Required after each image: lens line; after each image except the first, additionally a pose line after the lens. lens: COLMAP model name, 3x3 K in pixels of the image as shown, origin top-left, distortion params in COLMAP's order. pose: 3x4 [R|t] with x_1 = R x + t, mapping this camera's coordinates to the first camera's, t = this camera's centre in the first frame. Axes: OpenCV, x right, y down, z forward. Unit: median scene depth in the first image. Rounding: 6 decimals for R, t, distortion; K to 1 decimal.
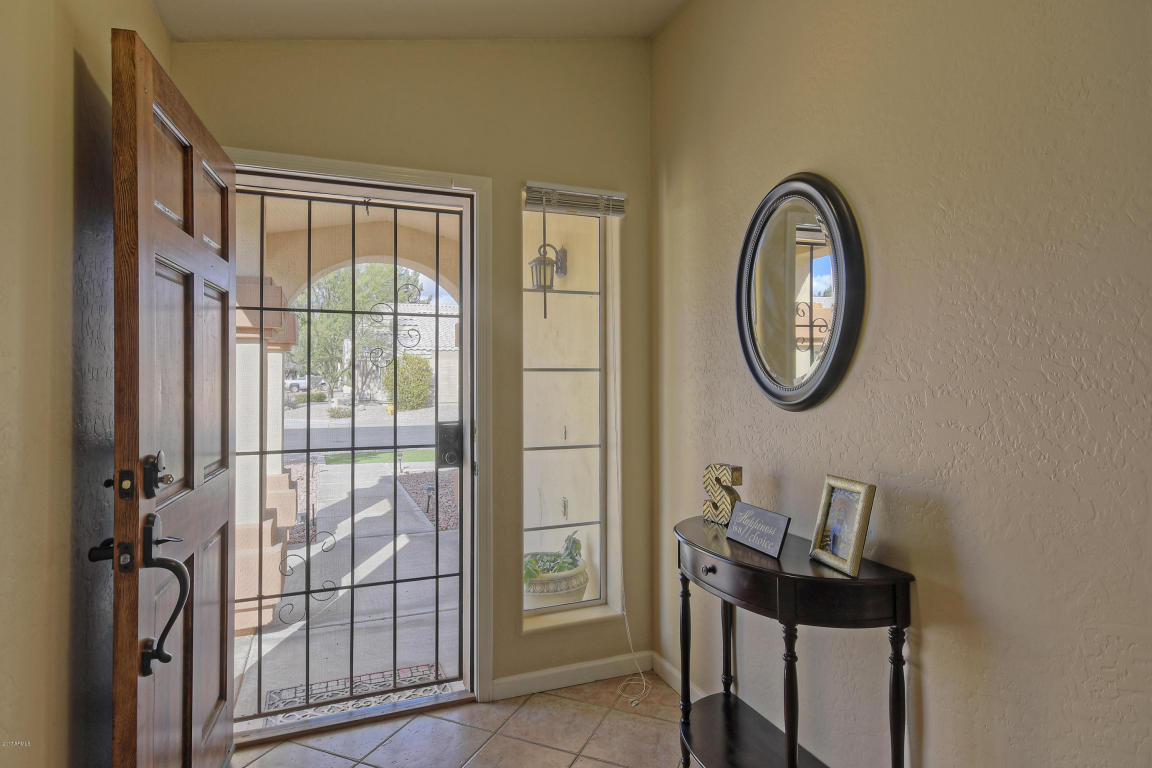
lens RADIAL K [[628.1, 0, 576.0], [0, 628.1, 384.0], [0, 0, 1]] dist [-0.000227, -0.000031]
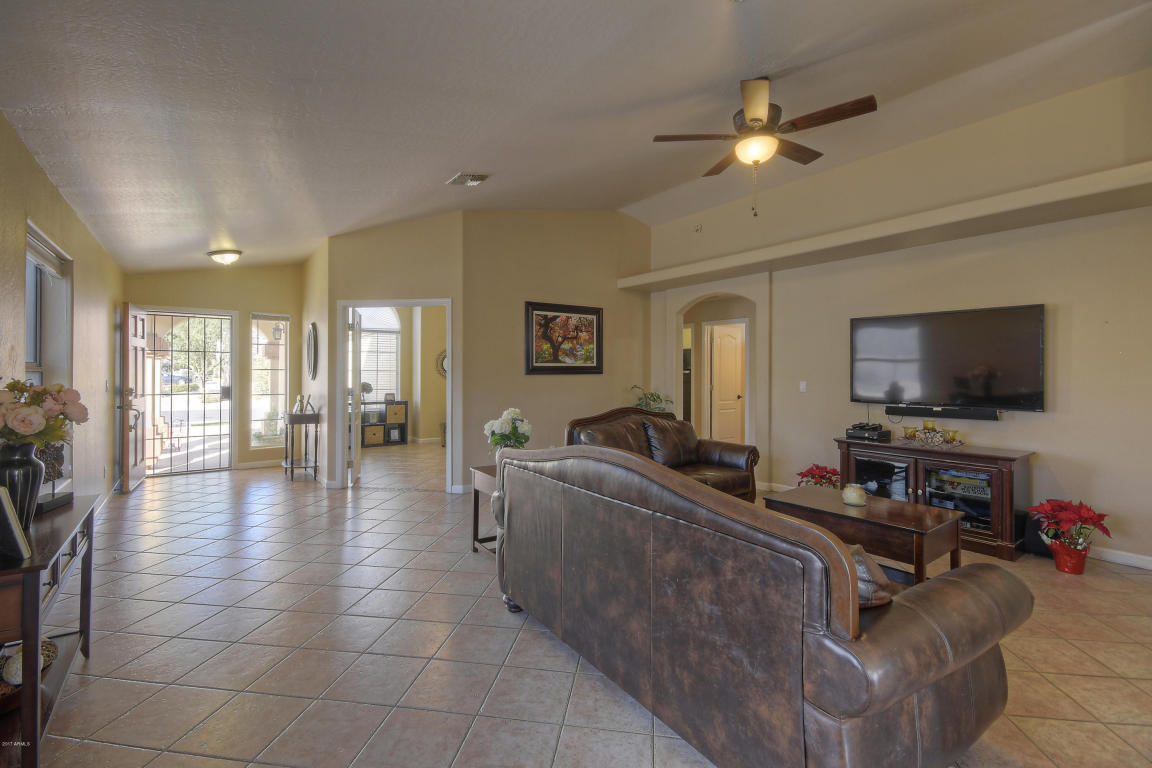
lens RADIAL K [[483.6, 0, 579.0], [0, 483.6, 374.6], [0, 0, 1]] dist [0.000450, -0.001316]
pose [[0.957227, 0.003472, 0.289318, 0.862790], [-0.003776, 0.999993, 0.000493, -0.003167], [-0.289315, -0.001565, 0.957233, -1.981050]]
